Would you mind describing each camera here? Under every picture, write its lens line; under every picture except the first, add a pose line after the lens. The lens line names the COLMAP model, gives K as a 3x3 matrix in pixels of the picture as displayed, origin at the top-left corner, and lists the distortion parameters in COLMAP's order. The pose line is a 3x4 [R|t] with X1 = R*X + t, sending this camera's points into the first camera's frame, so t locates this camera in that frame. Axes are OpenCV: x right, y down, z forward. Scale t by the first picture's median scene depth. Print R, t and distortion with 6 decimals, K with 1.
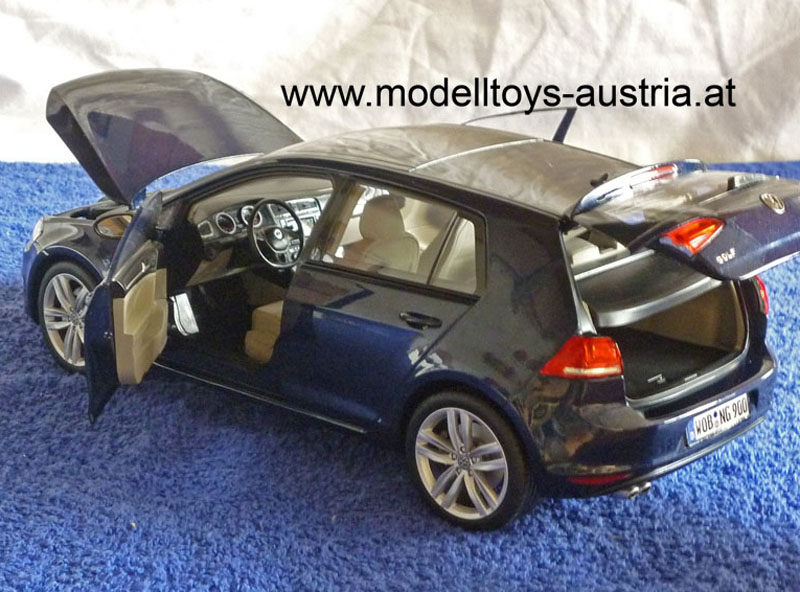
lens RADIAL K [[1628.3, 0, 397.4], [0, 1628.3, 308.0], [0, 0, 1]] dist [-0.021897, -0.005211]
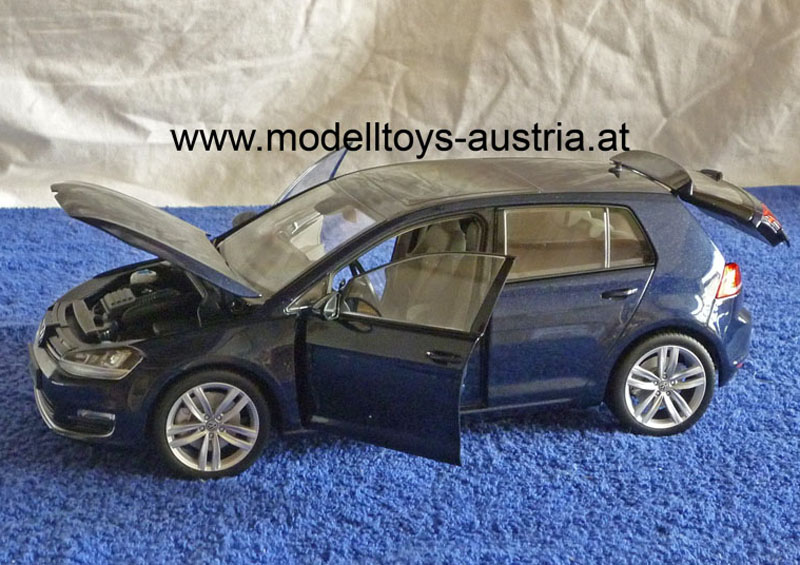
lens RADIAL K [[1622.2, 0, 409.8], [0, 1622.2, 280.9], [0, 0, 1]] dist [0.007024, -0.224905]
pose [[0.998989, -0.029979, 0.033491, -0.040409], [0.031642, 0.998235, -0.050263, 0.048230], [-0.031925, 0.051272, 0.998174, -0.253651]]
